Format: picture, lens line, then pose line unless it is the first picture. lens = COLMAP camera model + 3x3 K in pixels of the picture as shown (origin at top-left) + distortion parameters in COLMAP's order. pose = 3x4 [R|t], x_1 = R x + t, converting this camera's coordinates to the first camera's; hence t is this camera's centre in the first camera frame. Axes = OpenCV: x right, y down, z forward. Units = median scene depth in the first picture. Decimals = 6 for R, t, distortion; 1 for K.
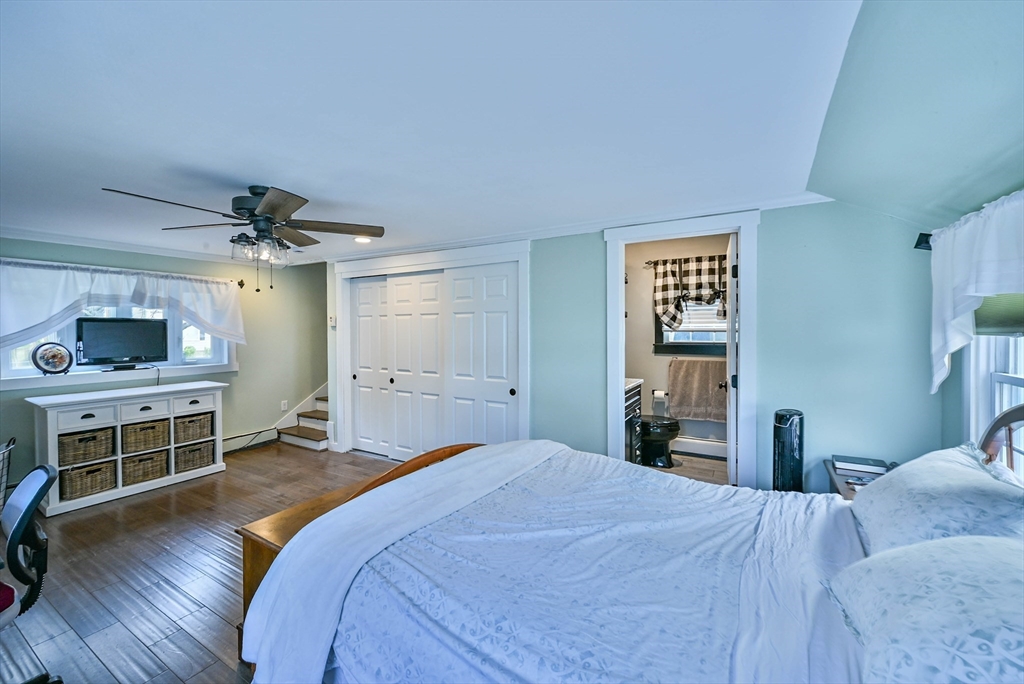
lens RADIAL K [[406.2, 0, 512.3], [0, 406.2, 339.8], [0, 0, 1]] dist [0.004794, -0.001013]
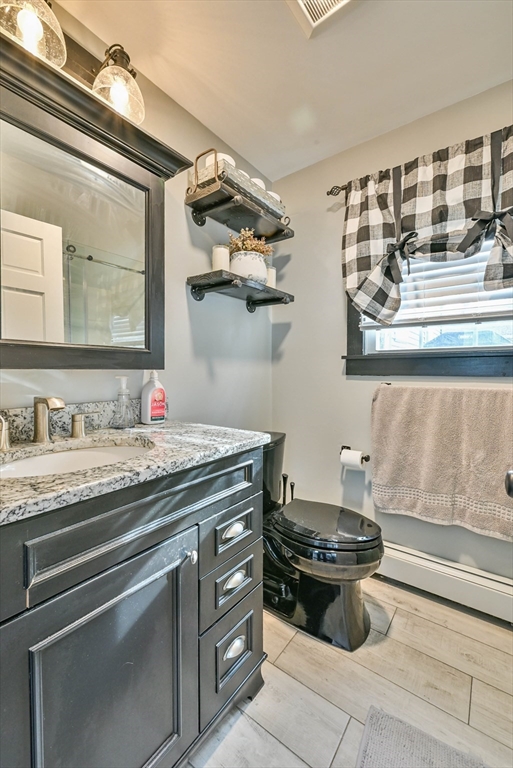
lens RADIAL K [[304.6, 0, 258.2], [0, 304.6, 380.4], [0, 0, 1]] dist [0.004794, -0.001013]
pose [[0.991256, 0.006514, -0.131795, 0.305661], [-0.004322, 0.999848, 0.016908, 0.036191], [0.131885, -0.016191, 0.991133, 0.637029]]
